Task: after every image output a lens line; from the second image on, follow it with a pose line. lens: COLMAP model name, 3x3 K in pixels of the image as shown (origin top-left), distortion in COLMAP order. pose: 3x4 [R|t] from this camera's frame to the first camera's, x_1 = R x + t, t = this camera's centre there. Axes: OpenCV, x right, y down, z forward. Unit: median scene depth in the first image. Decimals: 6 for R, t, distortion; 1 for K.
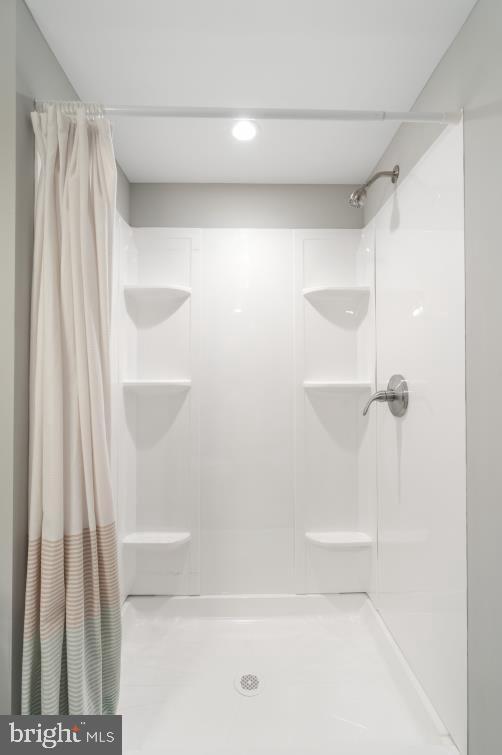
lens RADIAL K [[351.9, 0, 251.0], [0, 351.9, 377.5], [0, 0, 1]] dist [-0.002379, 0.000480]
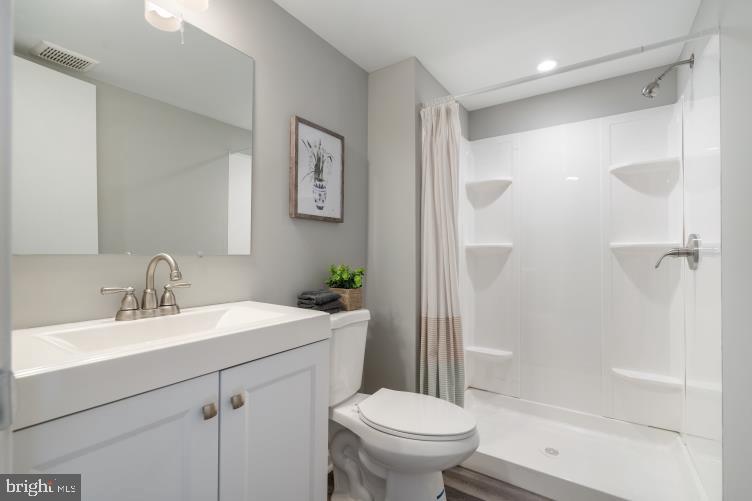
lens RADIAL K [[350.5, 0, 376.2], [0, 350.5, 252.3], [0, 0, 1]] dist [-0.002379, 0.000480]
pose [[0.824213, -0.002391, -0.566275, 0.197720], [0.008091, 0.999939, 0.007553, 0.032398], [0.566223, -0.010807, 0.824181, -0.525461]]
